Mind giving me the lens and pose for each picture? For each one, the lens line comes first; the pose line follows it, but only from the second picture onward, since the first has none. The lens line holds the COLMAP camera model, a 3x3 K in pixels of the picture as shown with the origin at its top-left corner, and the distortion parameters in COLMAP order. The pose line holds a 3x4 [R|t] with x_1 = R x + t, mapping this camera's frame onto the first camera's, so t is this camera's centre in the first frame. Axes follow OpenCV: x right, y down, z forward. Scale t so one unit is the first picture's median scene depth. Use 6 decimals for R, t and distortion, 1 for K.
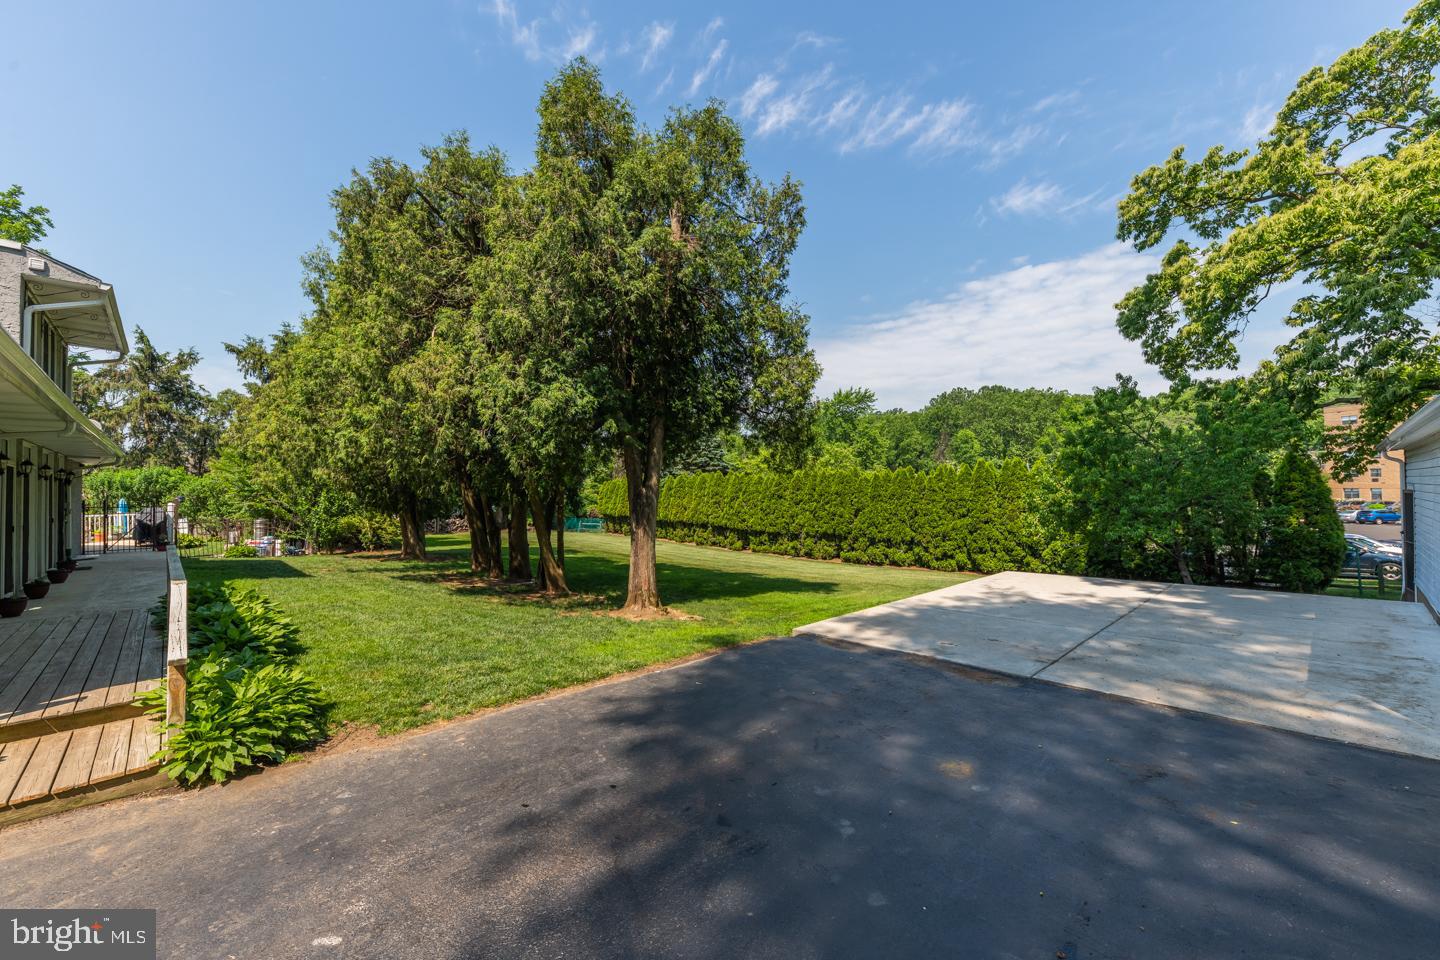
lens RADIAL K [[577.9, 0, 720.0], [0, 577.9, 480.0], [0, 0, 1]] dist [-0.003524, -0.000931]
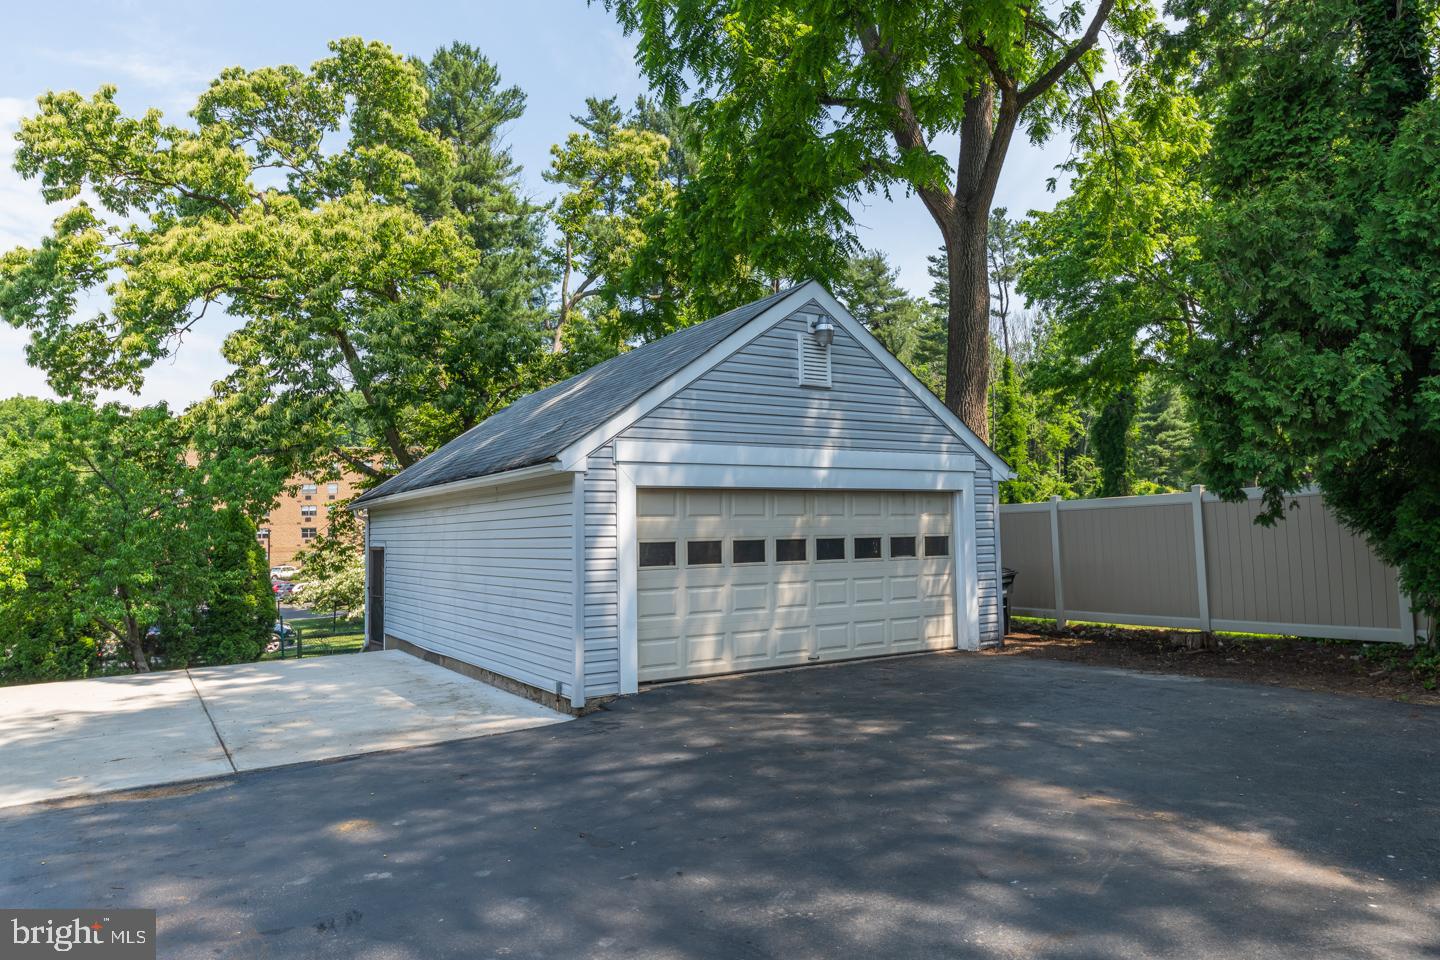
lens RADIAL K [[997.6, 0, 720.0], [0, 997.6, 480.0], [0, 0, 1]] dist [0.008871, 0.003120]
pose [[0.176349, 0.062830, 0.982320, -0.280434], [0.001639, 0.997941, -0.064123, 0.005738], [-0.984326, 0.012918, 0.175883, 0.020265]]
